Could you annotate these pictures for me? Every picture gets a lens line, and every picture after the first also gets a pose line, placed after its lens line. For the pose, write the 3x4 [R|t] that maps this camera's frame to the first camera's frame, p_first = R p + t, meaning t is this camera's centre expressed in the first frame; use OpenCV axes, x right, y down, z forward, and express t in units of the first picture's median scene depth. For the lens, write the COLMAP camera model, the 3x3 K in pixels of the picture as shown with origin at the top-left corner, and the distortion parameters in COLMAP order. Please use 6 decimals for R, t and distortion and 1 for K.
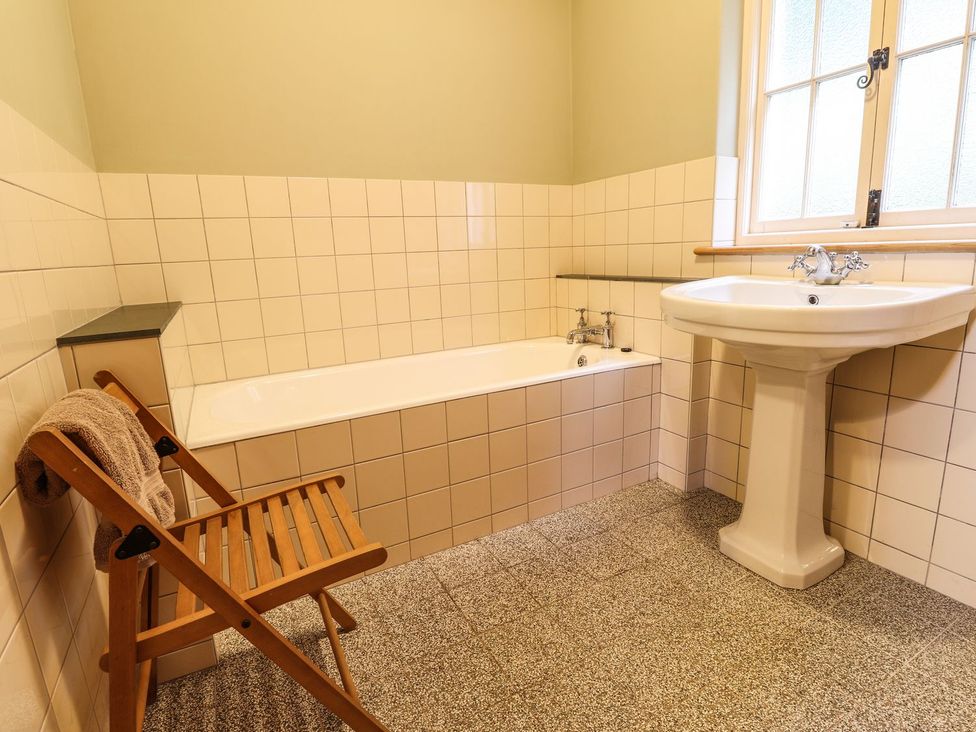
lens RADIAL K [[507.3, 0, 487.3], [0, 507.3, 355.8], [0, 0, 1]] dist [0.000414, -0.014727]
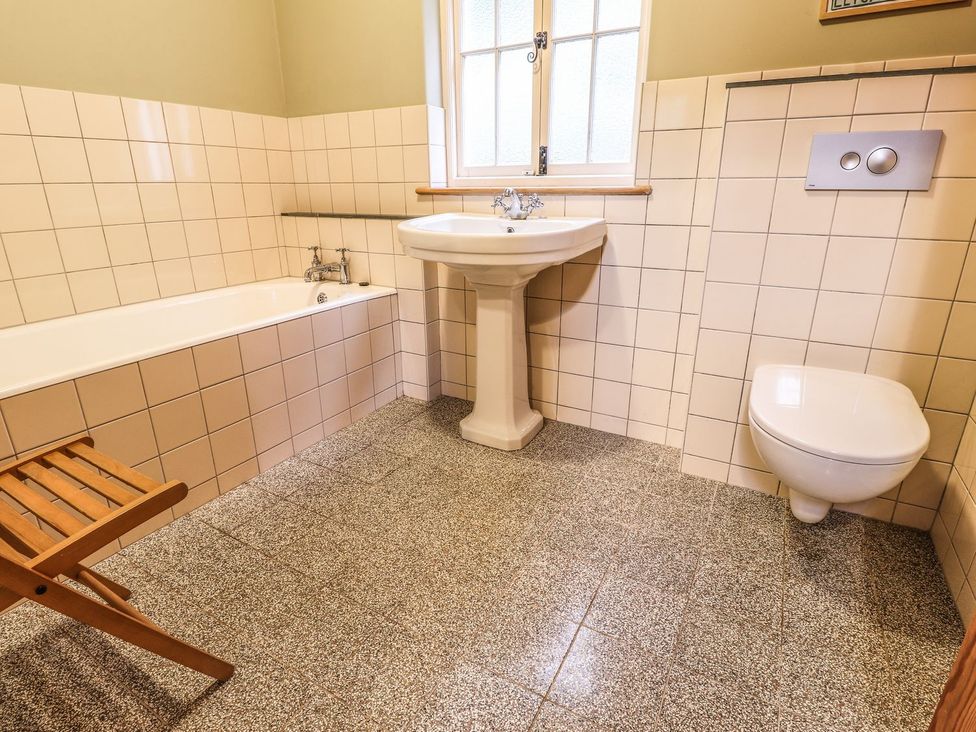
lens RADIAL K [[507.3, 0, 492.2], [0, 507.3, 356.7], [0, 0, 1]] dist [0.000414, -0.014727]
pose [[0.844309, -0.135953, 0.518324, -0.098464], [0.079740, 0.988387, 0.129358, 0.030747], [-0.529891, -0.067887, 0.845344, -0.082396]]
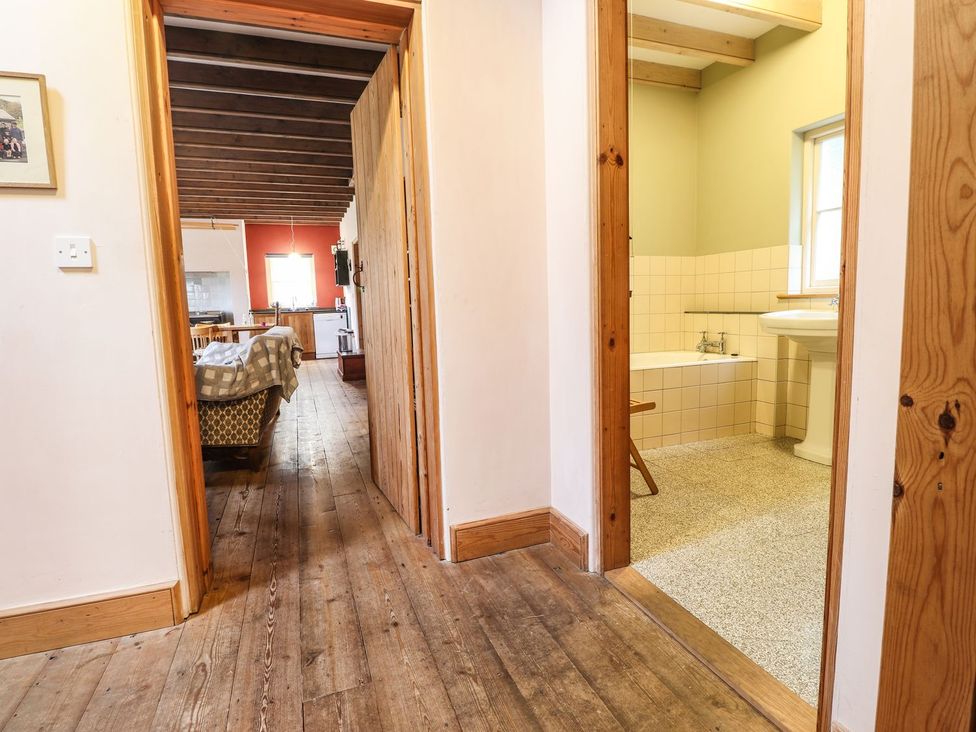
lens RADIAL K [[507.3, 0, 478.7], [0, 507.3, 356.1], [0, 0, 1]] dist [0.000414, -0.014727]
pose [[0.989003, 0.021751, -0.146284, -0.417982], [-0.035305, 0.995251, -0.090711, 0.231244], [0.143616, 0.094878, 0.985075, -1.014961]]
